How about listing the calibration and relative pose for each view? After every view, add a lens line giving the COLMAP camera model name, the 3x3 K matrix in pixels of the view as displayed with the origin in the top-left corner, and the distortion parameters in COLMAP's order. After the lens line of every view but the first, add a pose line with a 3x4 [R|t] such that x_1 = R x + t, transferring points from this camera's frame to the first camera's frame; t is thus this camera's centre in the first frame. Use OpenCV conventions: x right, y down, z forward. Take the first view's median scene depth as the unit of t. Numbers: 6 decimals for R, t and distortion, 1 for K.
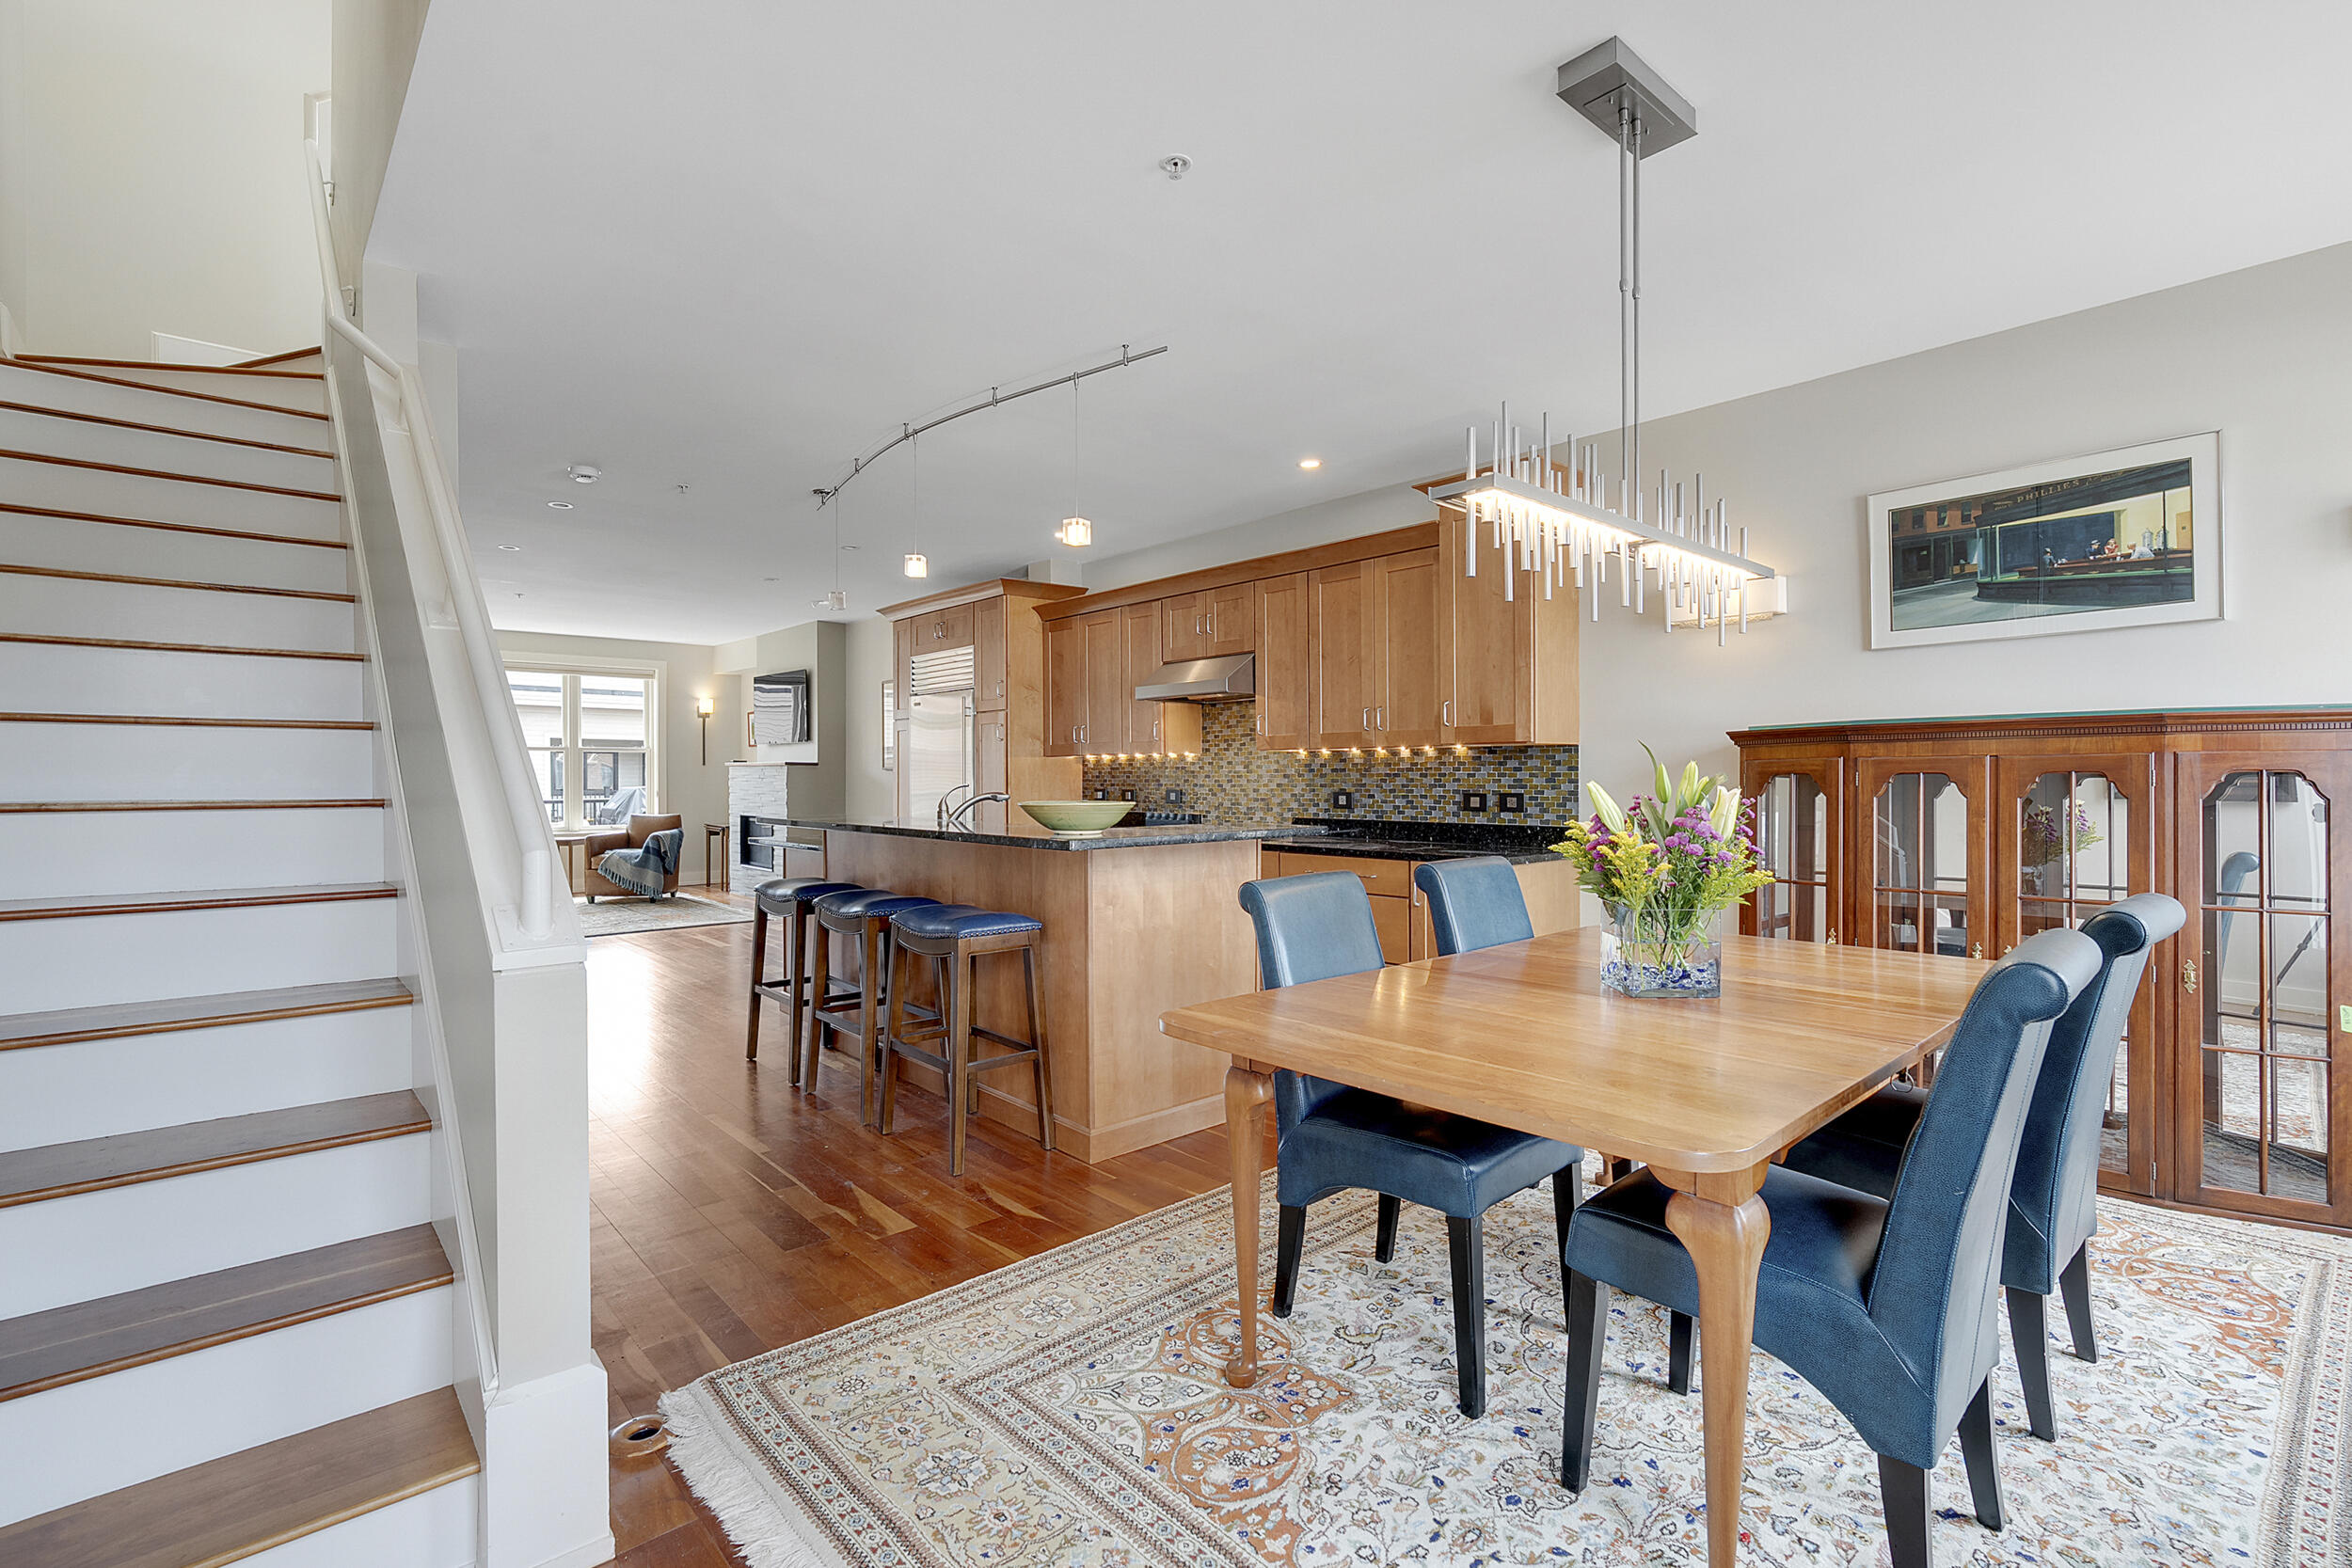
lens RADIAL K [[1071.3, 0, 1176.0], [0, 1071.3, 784.0], [0, 0, 1]] dist [-0.002649, -0.000050]
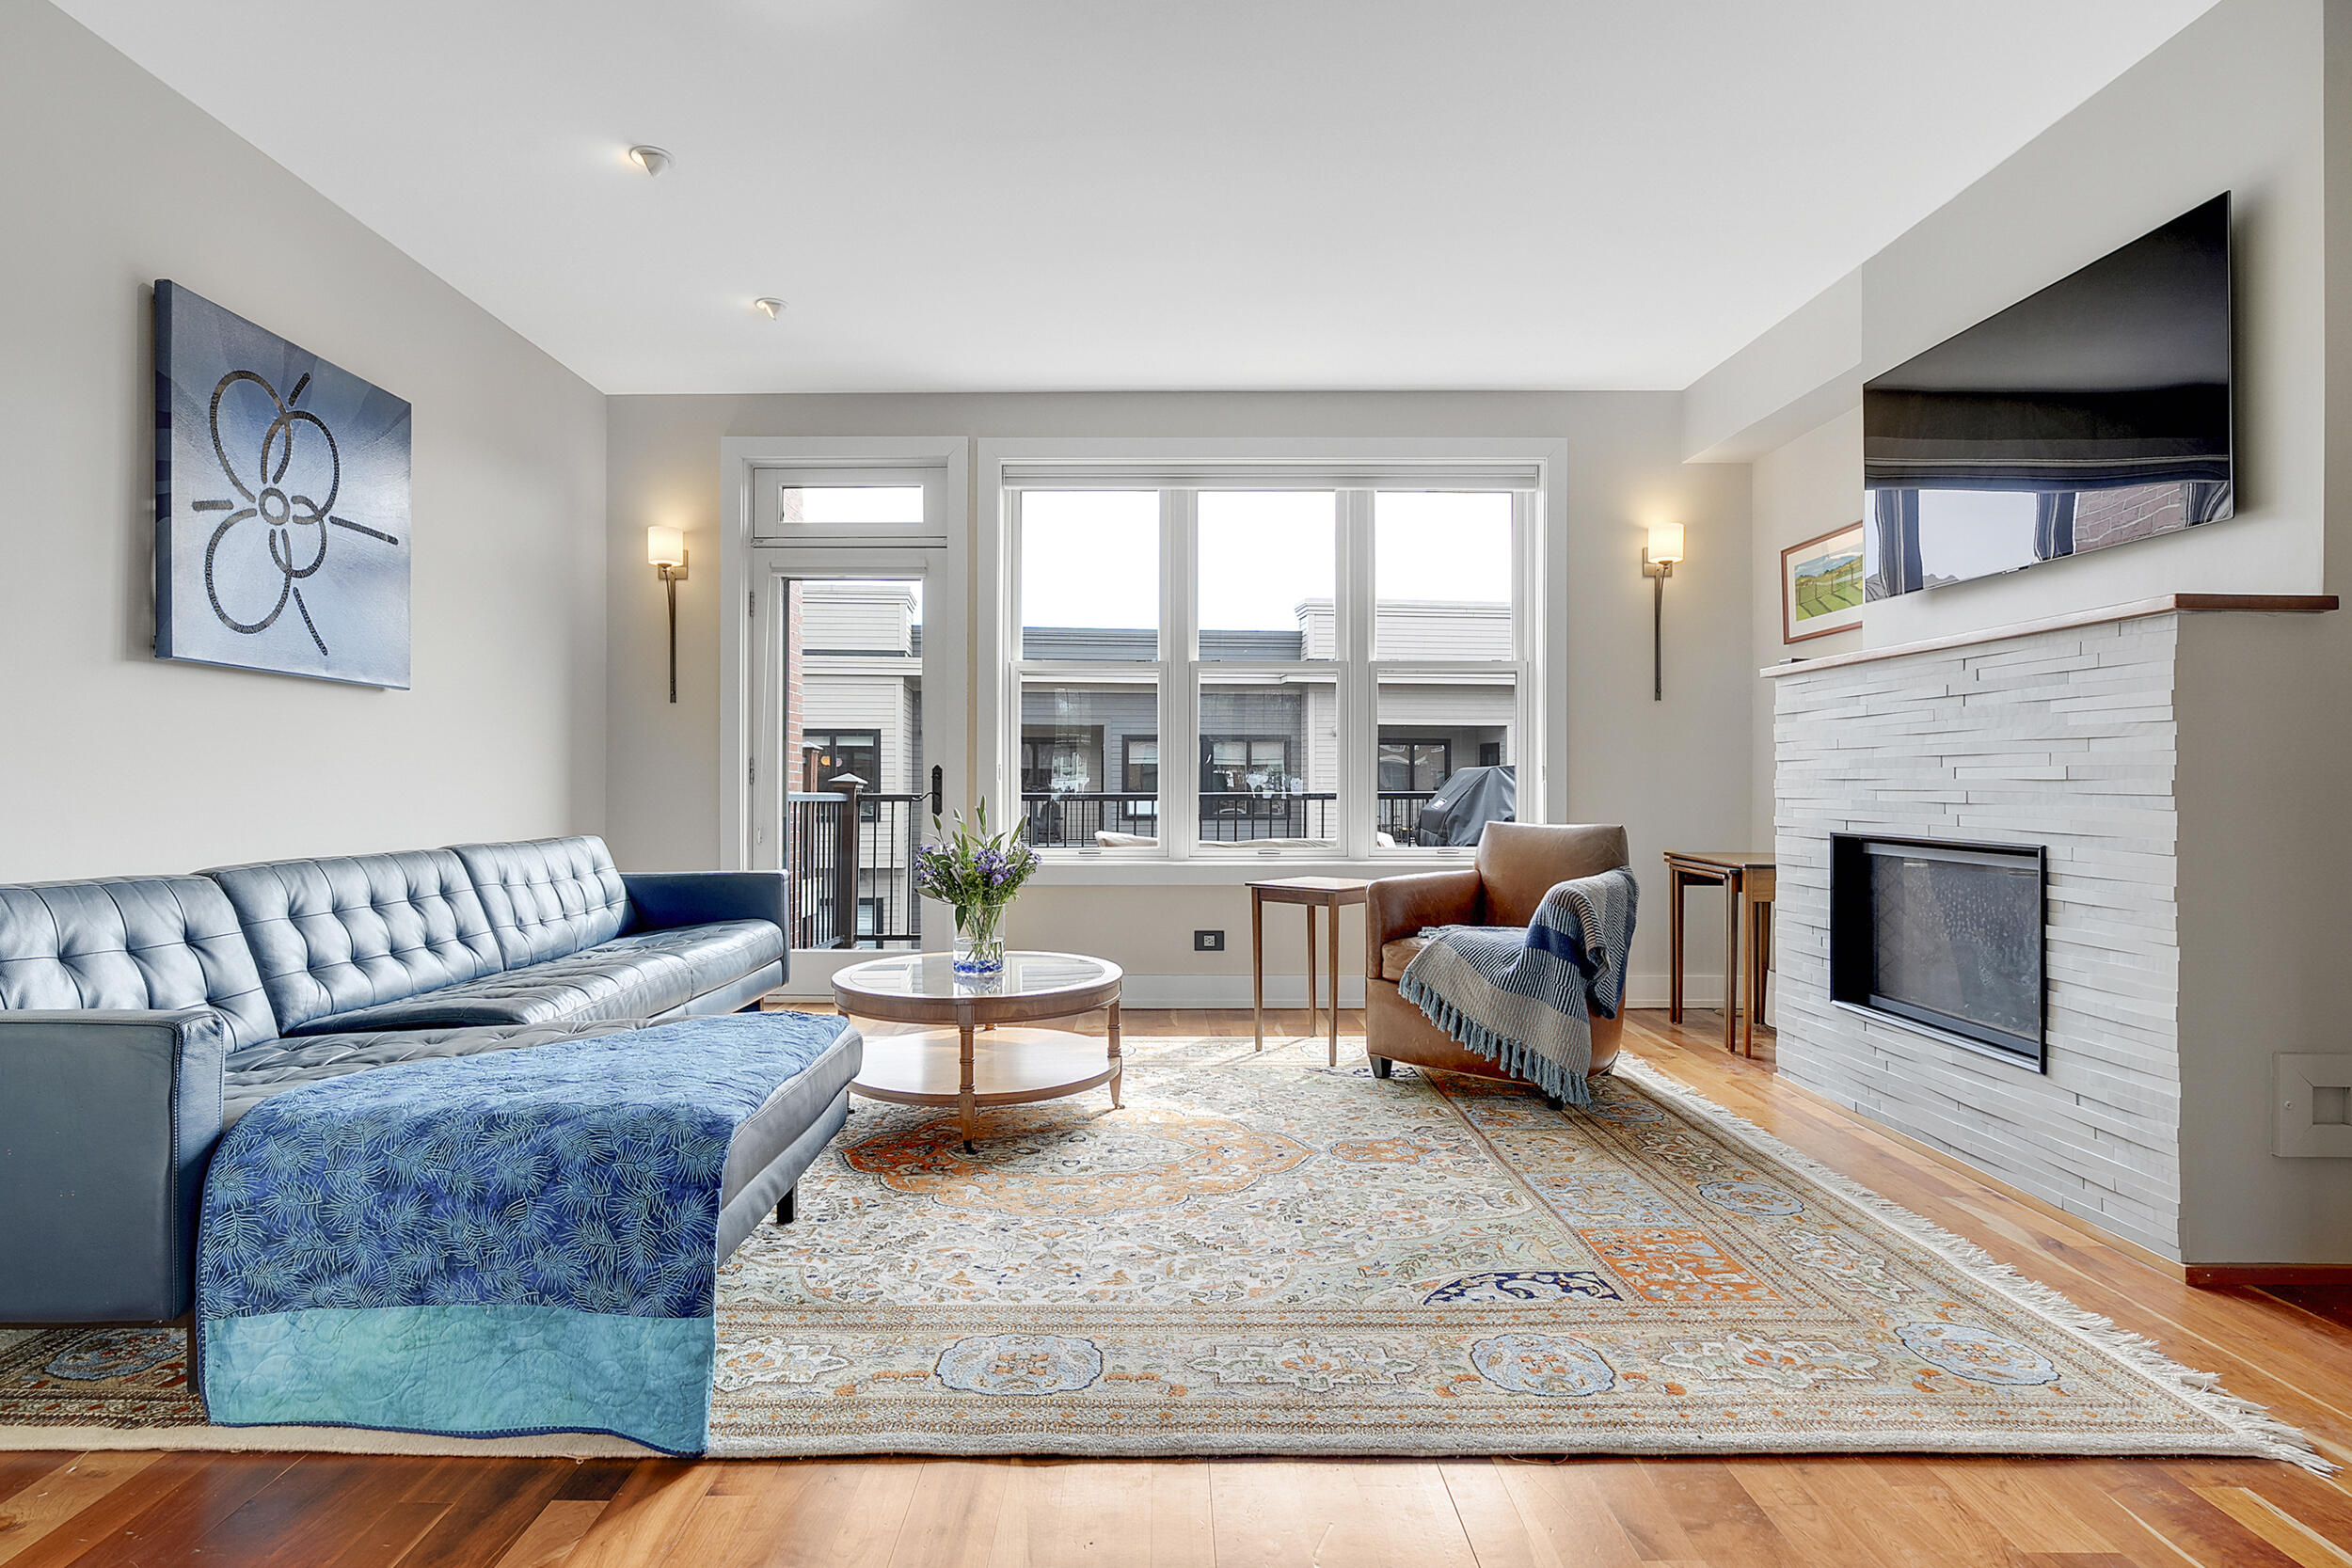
lens RADIAL K [[1164.0, 0, 1156.3], [0, 1164.0, 778.2], [0, 0, 1]] dist [-0.005882, -0.000003]
pose [[0.743385, -0.002652, -0.668859, -0.349982], [-0.005439, 0.999935, -0.010009, 0.018960], [0.668842, 0.011079, 0.743322, 0.672214]]
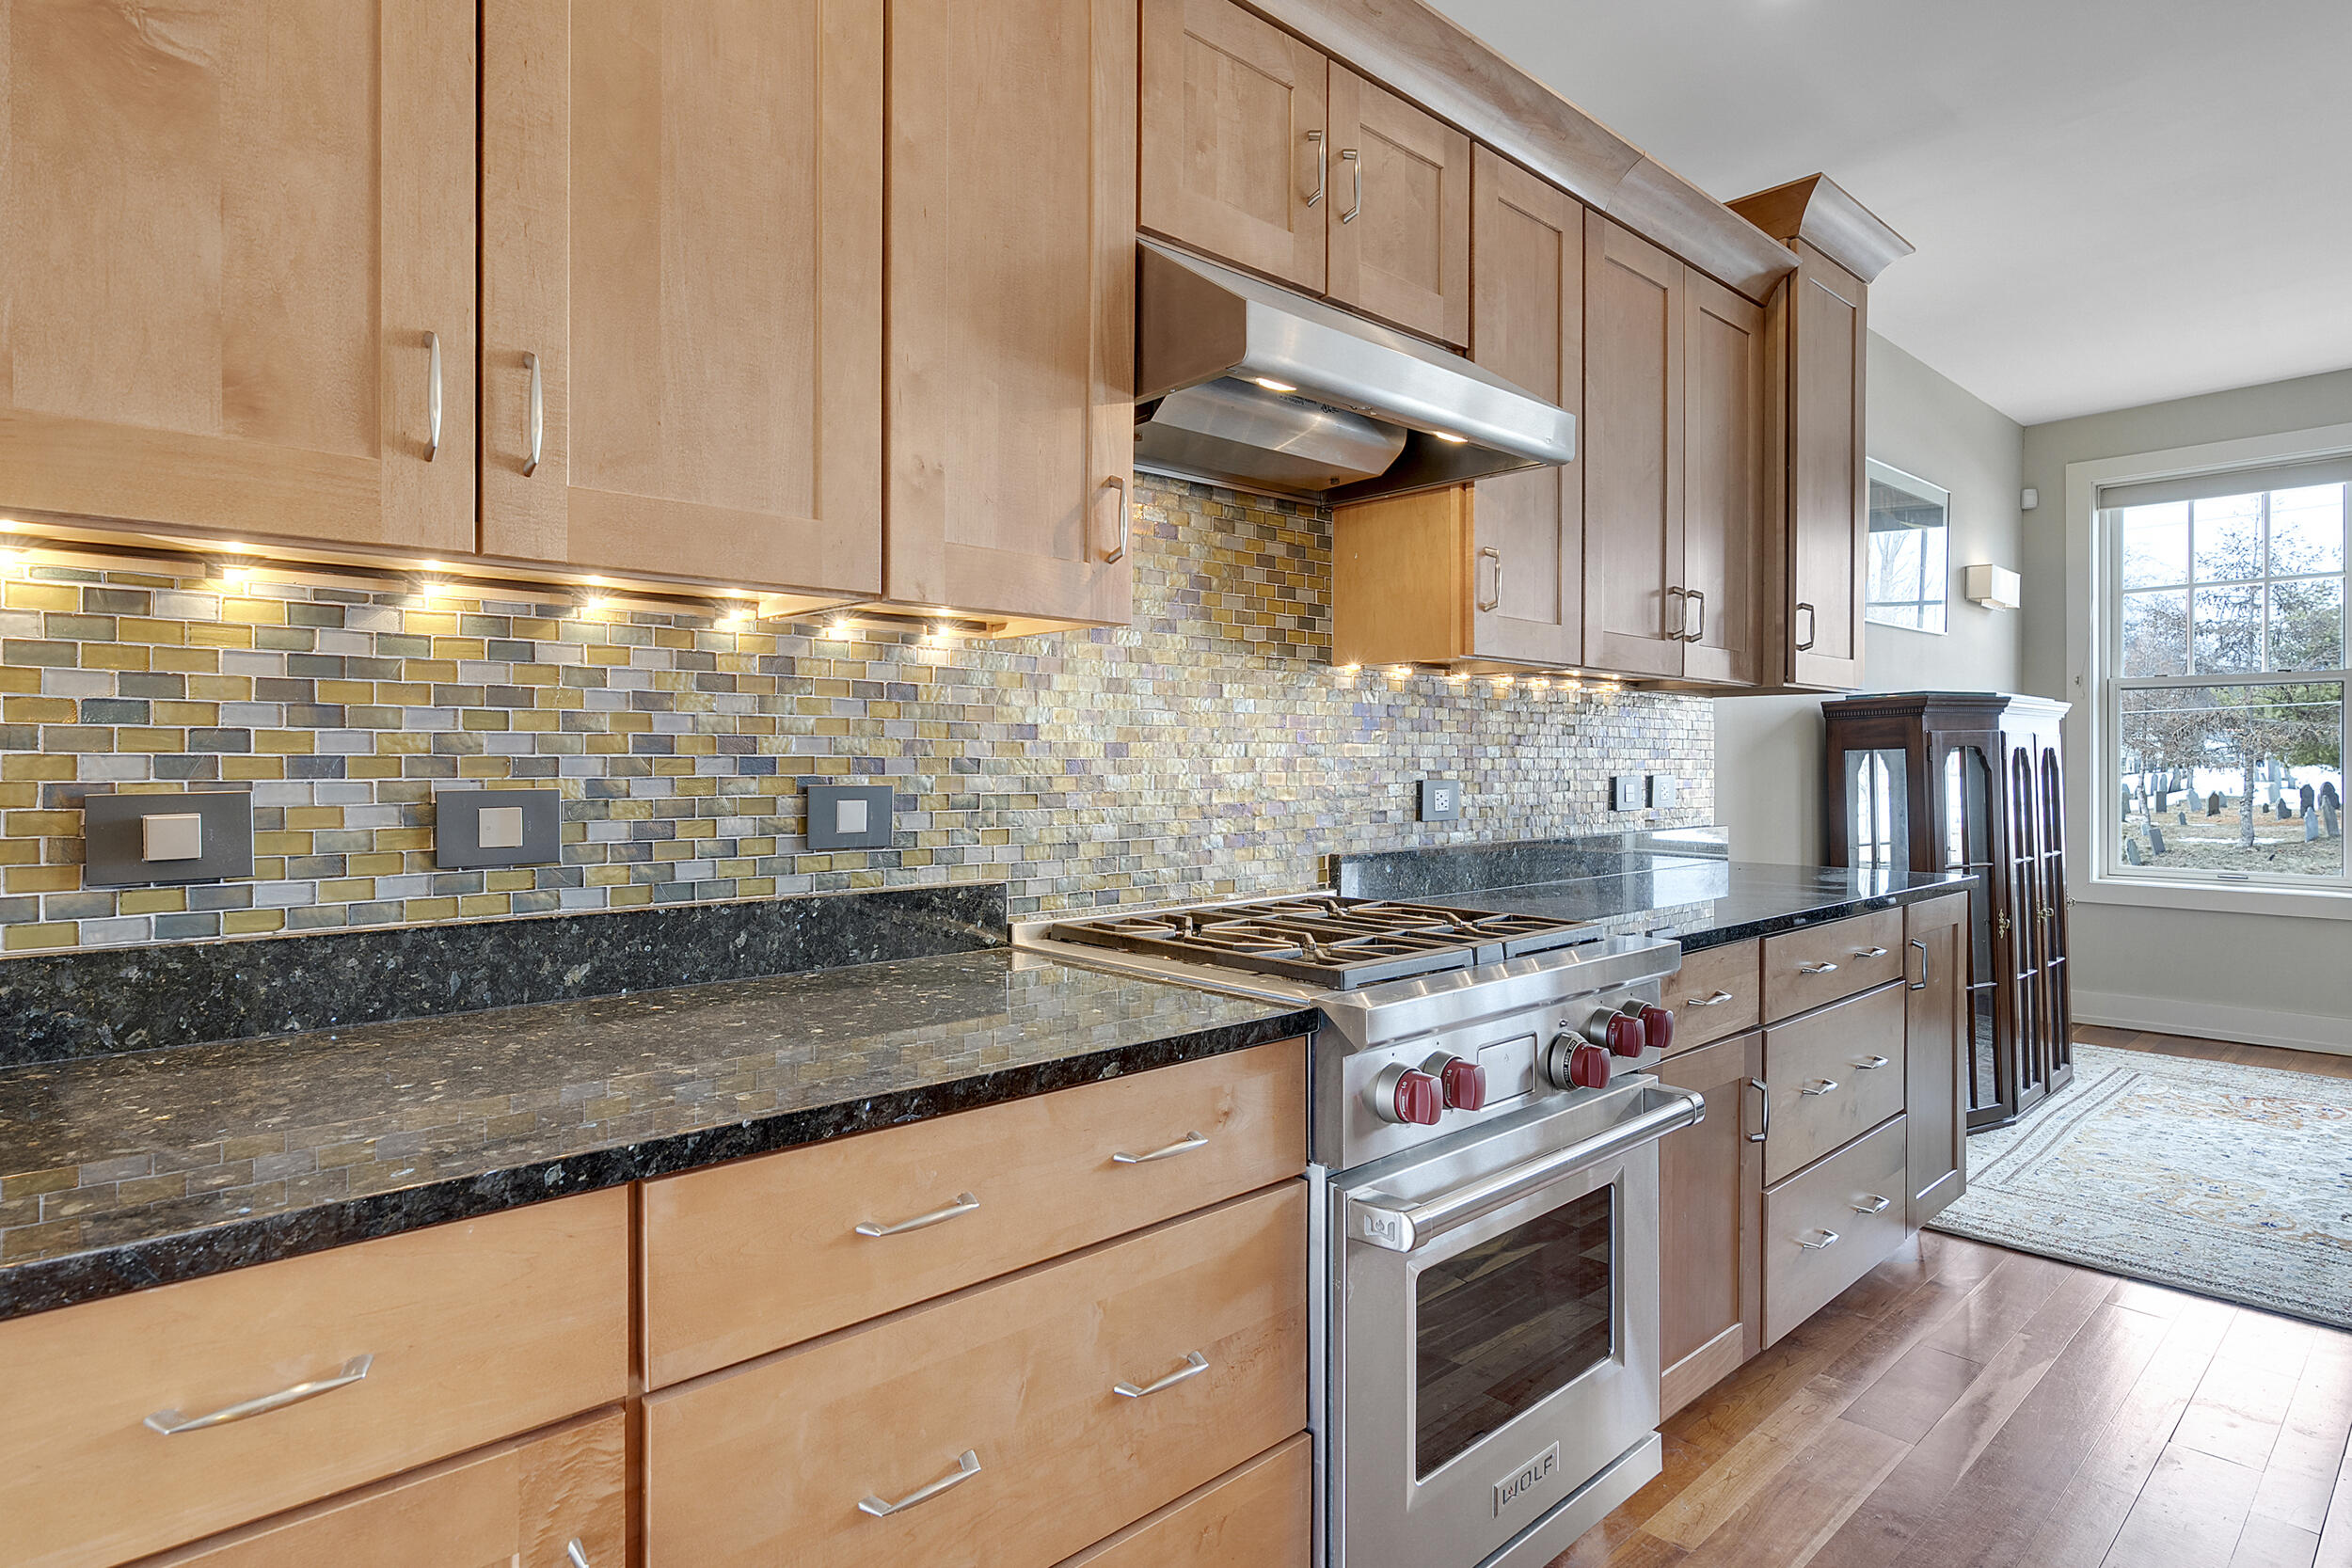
lens RADIAL K [[1214.4, 0, 1179.6], [0, 1214.4, 772.1], [0, 0, 1]] dist [-0.002480, 0.000632]
pose [[-0.009592, -0.000231, 0.999954, -0.171612], [0.009201, 0.999958, 0.000320, 0.001638], [-0.999912, 0.009204, -0.009589, 0.624314]]
